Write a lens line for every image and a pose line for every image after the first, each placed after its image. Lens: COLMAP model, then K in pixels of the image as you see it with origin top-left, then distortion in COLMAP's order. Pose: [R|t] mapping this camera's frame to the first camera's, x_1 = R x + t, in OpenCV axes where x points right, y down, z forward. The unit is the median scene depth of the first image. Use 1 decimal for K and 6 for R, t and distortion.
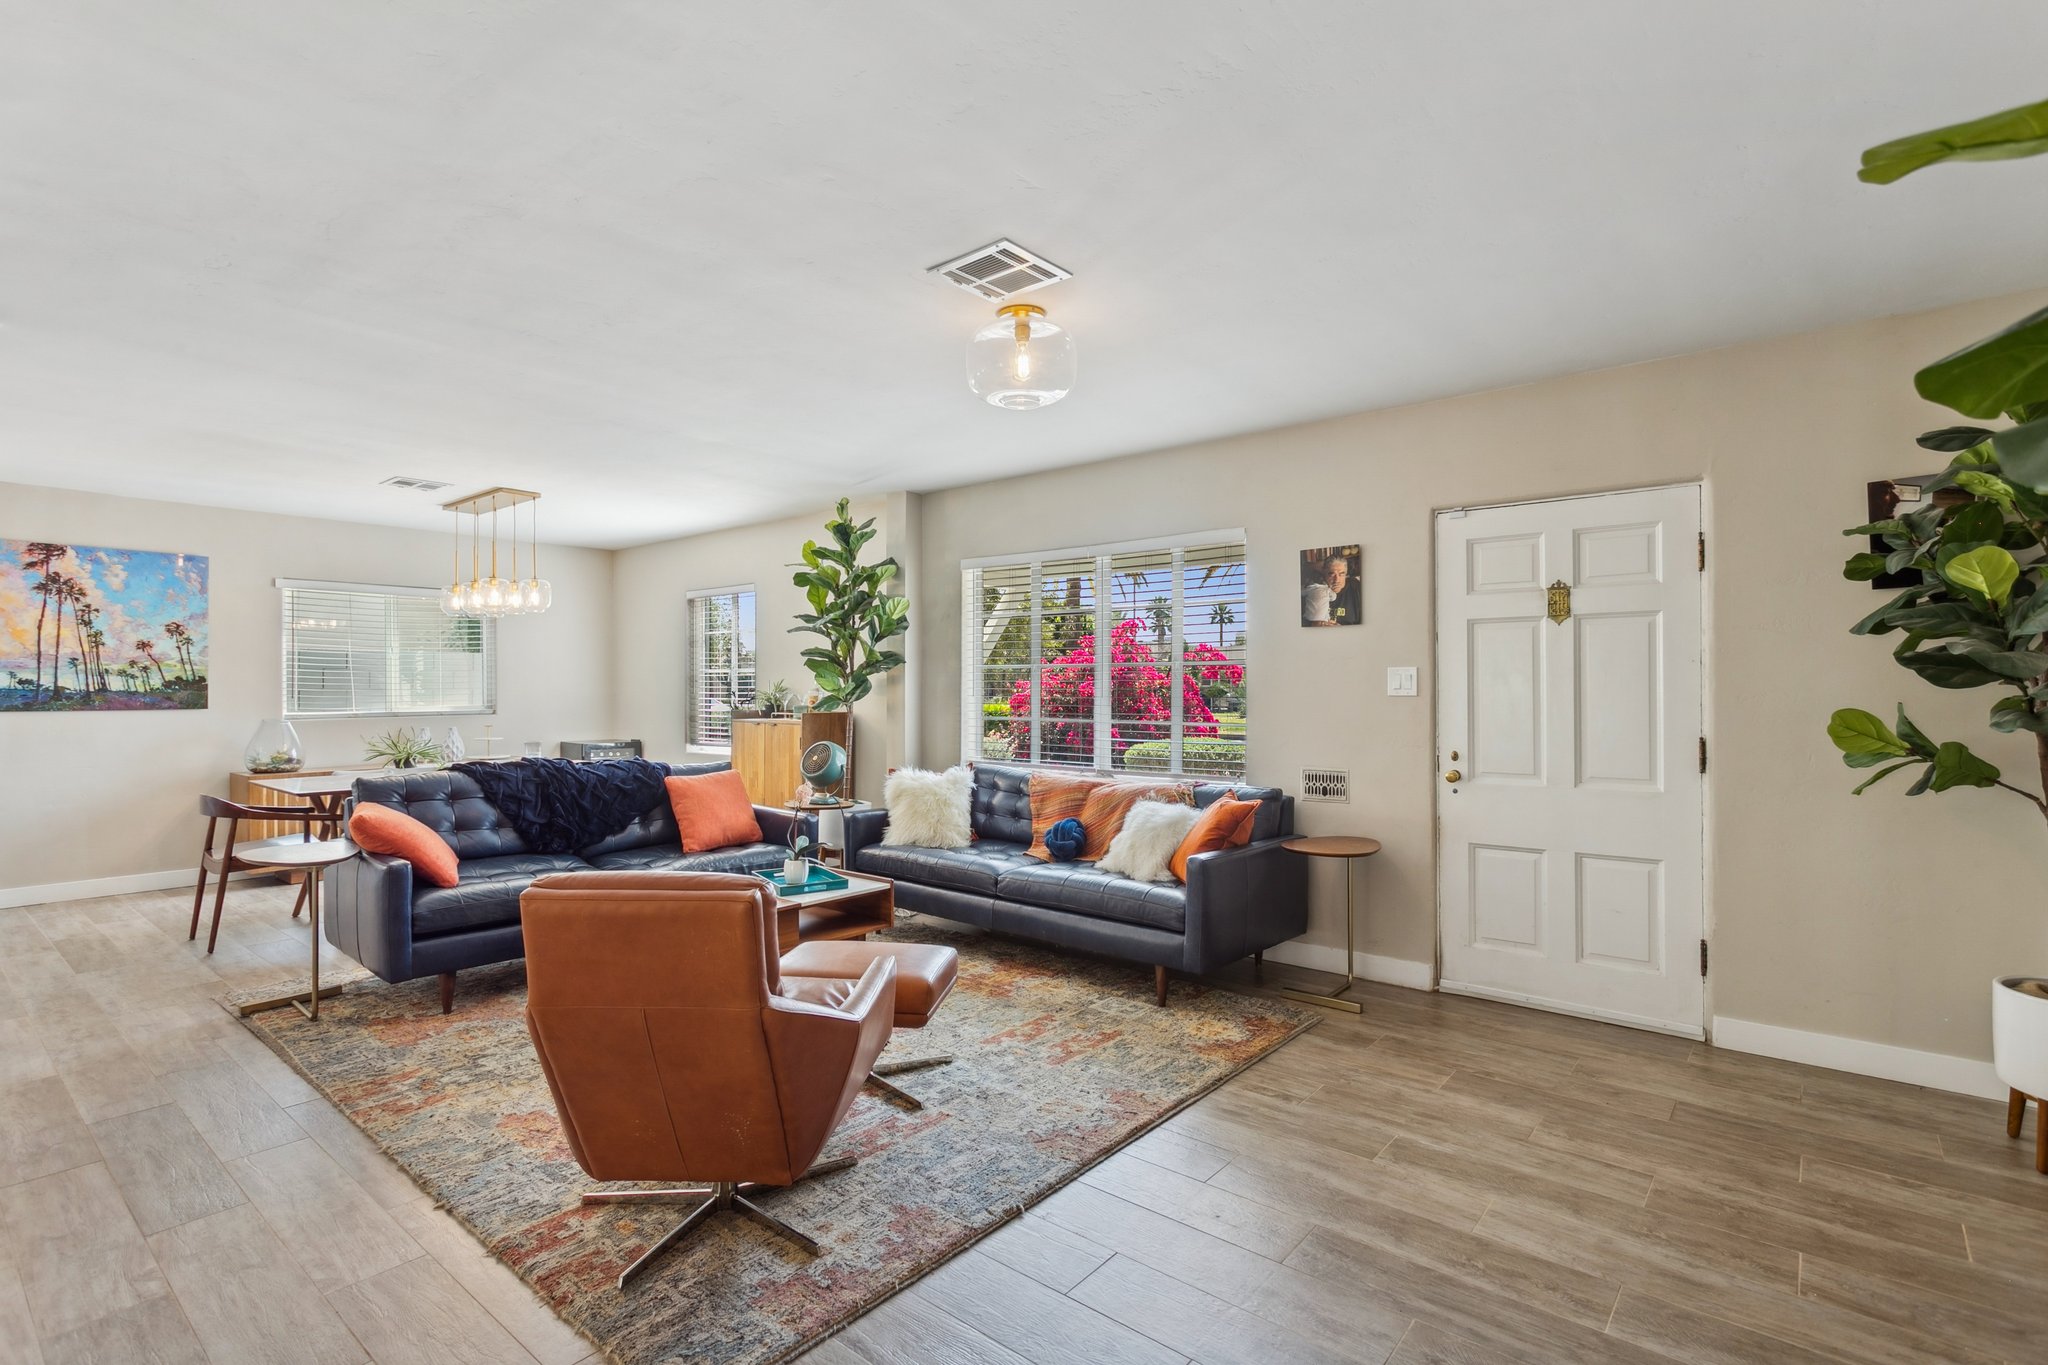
lens RADIAL K [[960.9, 0, 1029.2], [0, 960.9, 694.0], [0, 0, 1]] dist [-0.002416, 0.000747]
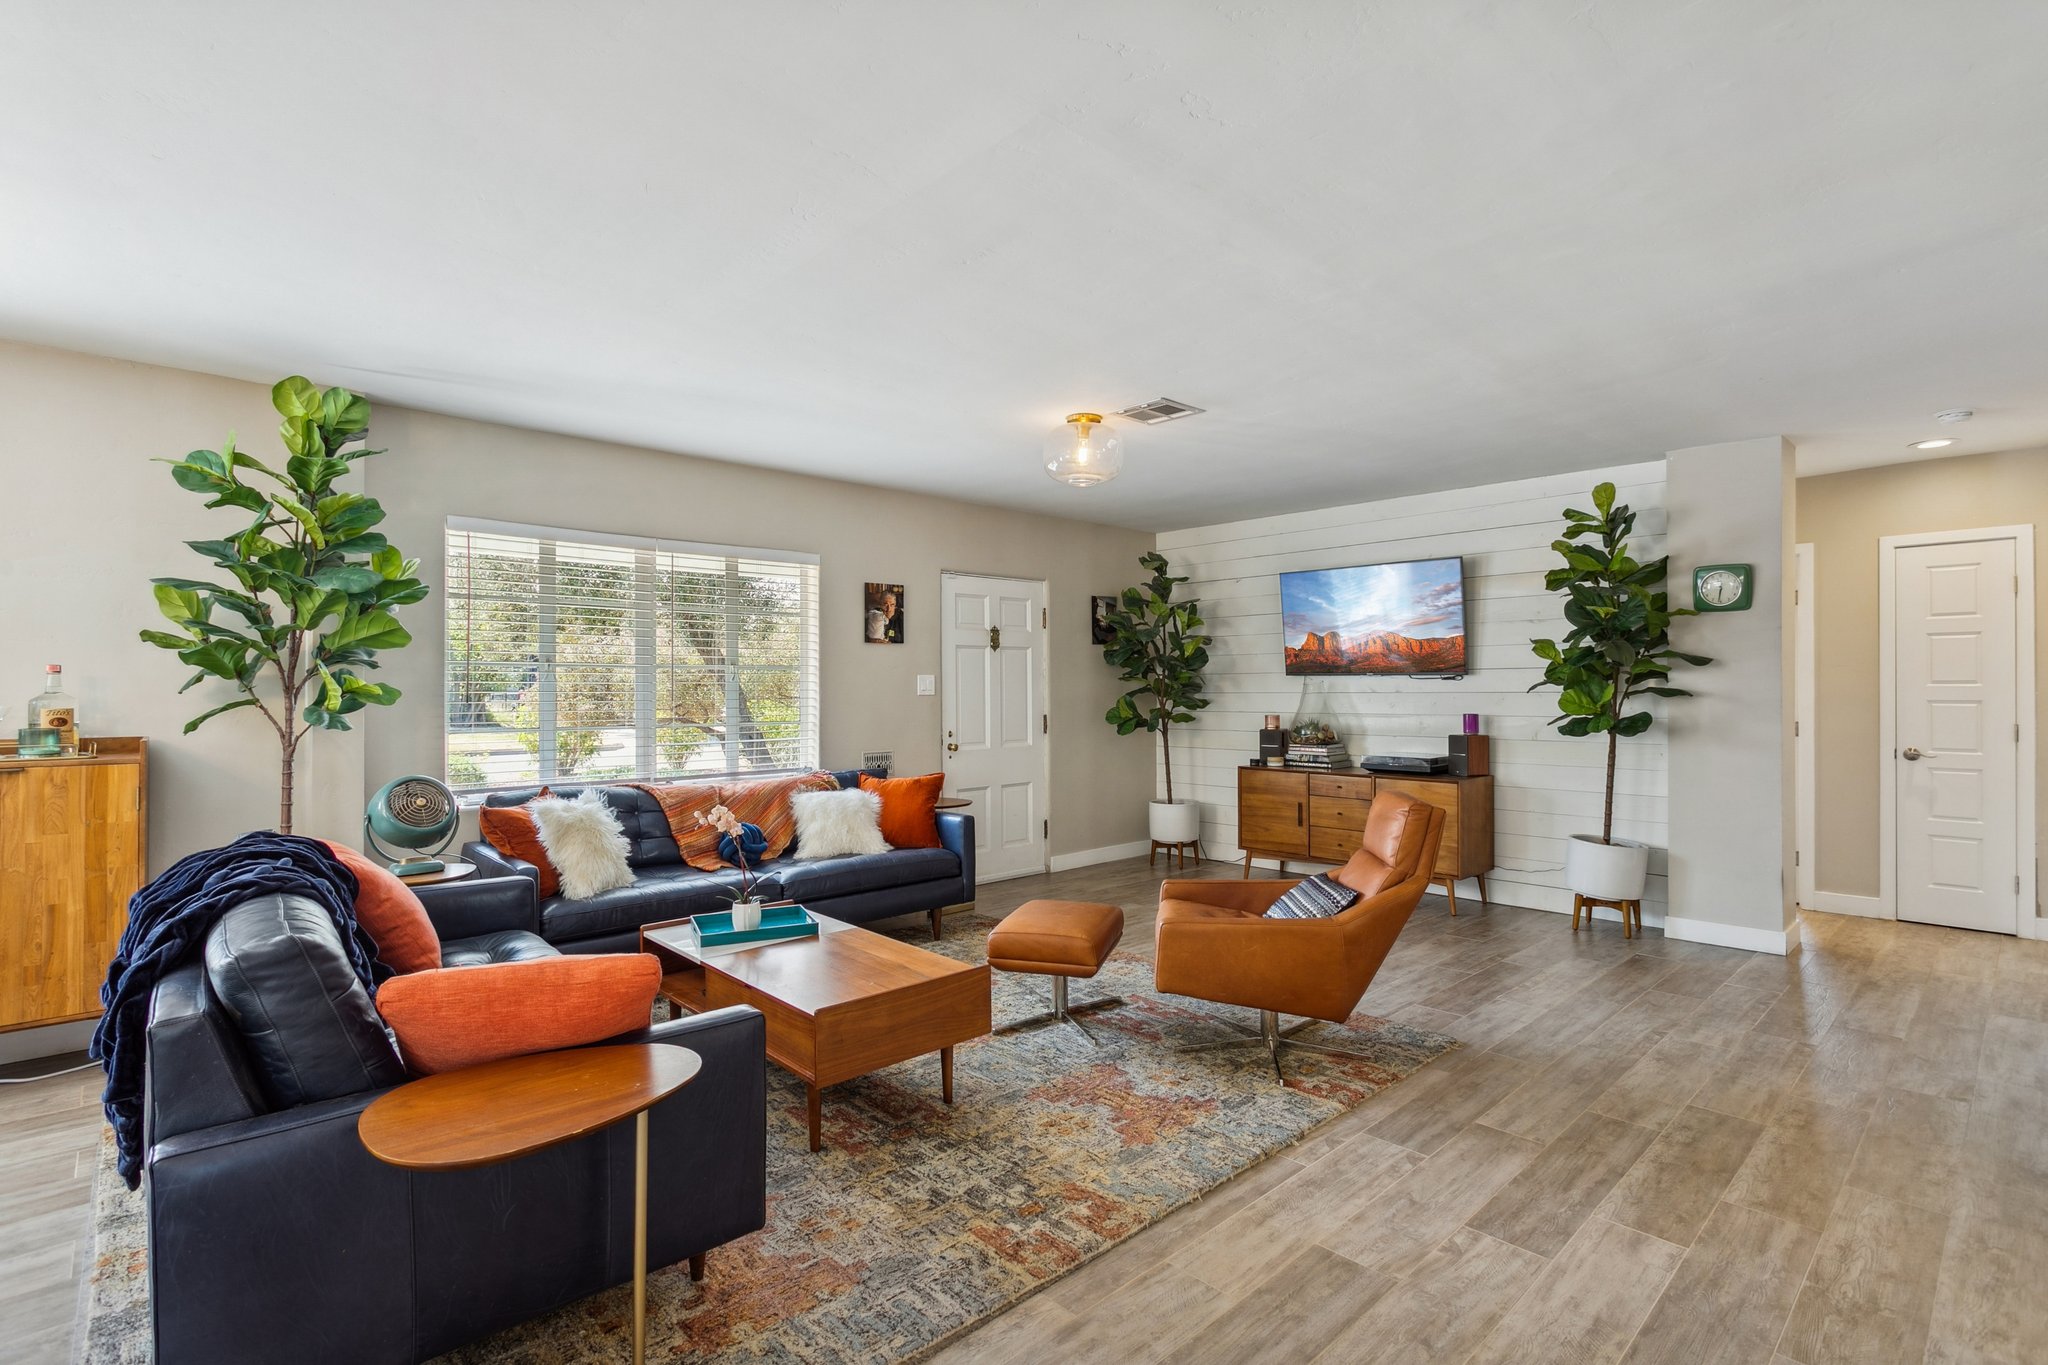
lens RADIAL K [[960.9, 0, 1018.6], [0, 960.9, 683.6], [0, 0, 1]] dist [-0.002416, 0.000747]
pose [[0.133398, 0.005648, 0.991046, -0.748277], [0.010301, 0.999922, -0.007085, -0.002499], [-0.991009, 0.011154, 0.133329, 0.488956]]
